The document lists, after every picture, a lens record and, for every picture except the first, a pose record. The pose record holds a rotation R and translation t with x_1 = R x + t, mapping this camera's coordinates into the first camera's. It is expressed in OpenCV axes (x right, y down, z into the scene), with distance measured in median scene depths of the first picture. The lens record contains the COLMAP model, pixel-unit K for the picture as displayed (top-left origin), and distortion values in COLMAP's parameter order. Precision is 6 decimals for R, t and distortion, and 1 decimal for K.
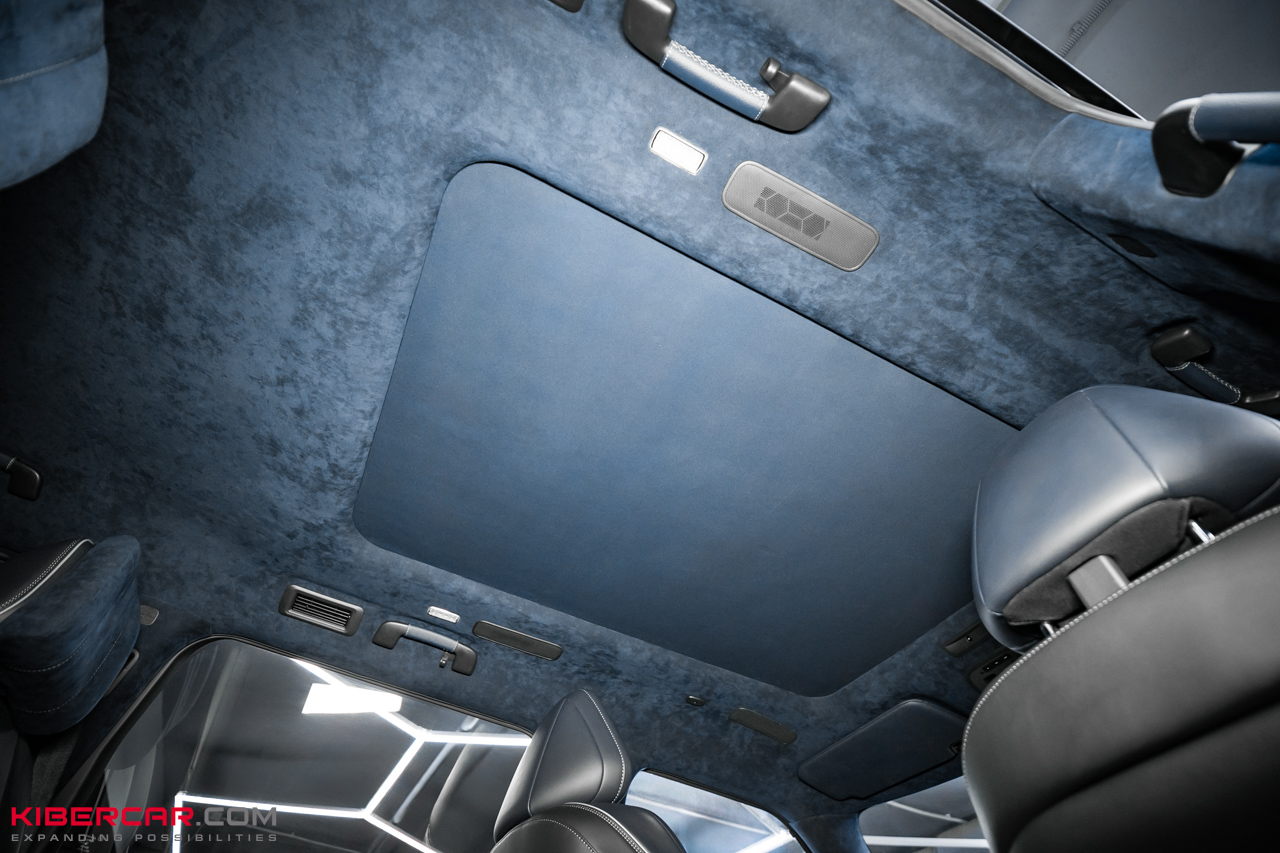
lens RADIAL K [[624.7, 0, 646.4], [0, 624.7, 431.6], [0, 0, 1]] dist [-0.019693, -0.010198]
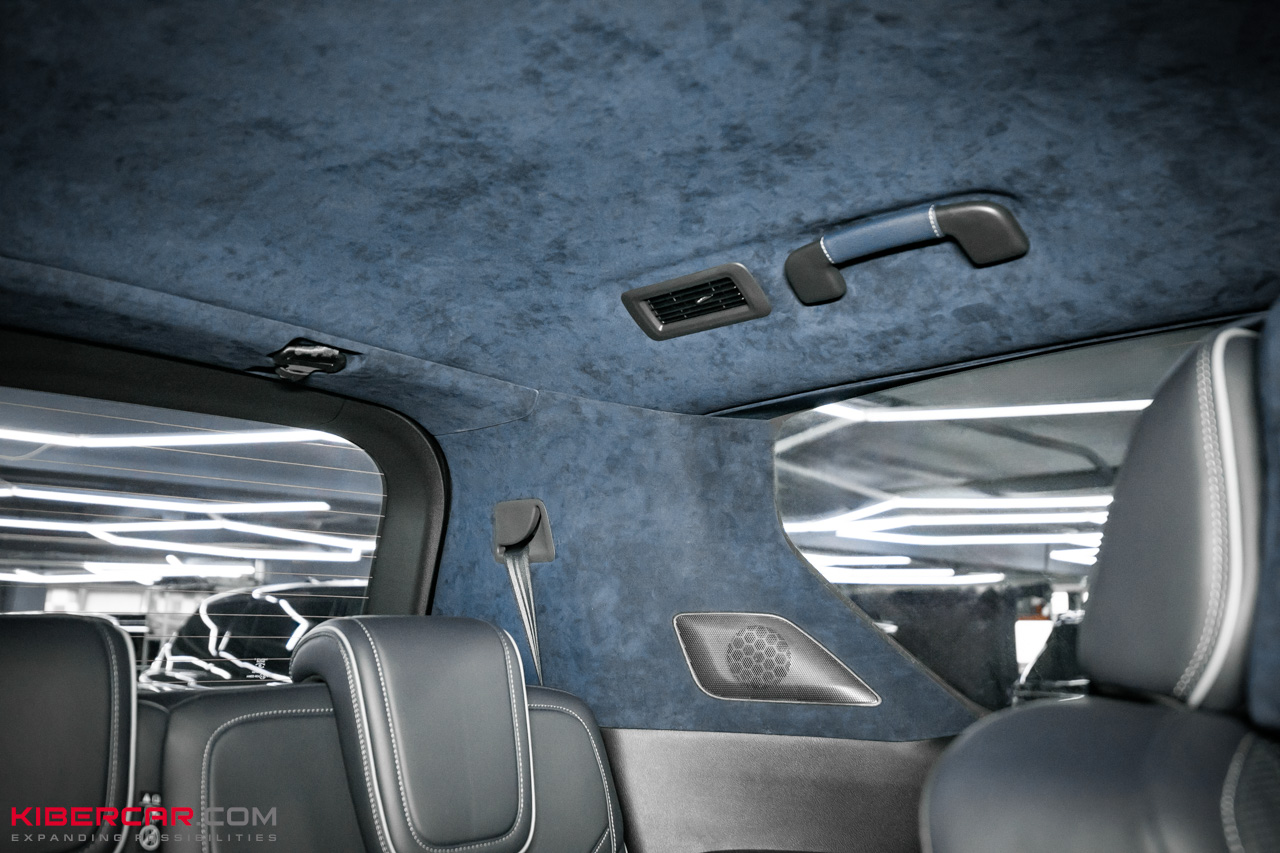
lens RADIAL K [[1199.1, 0, 645.7], [0, 1199.1, 433.2], [0, 0, 1]] dist [0.051830, 0.004829]
pose [[0.294546, -0.221157, -0.929695, -0.384568], [0.754510, 0.650863, 0.084216, -0.095157], [0.586478, -0.726270, 0.358574, 0.525655]]
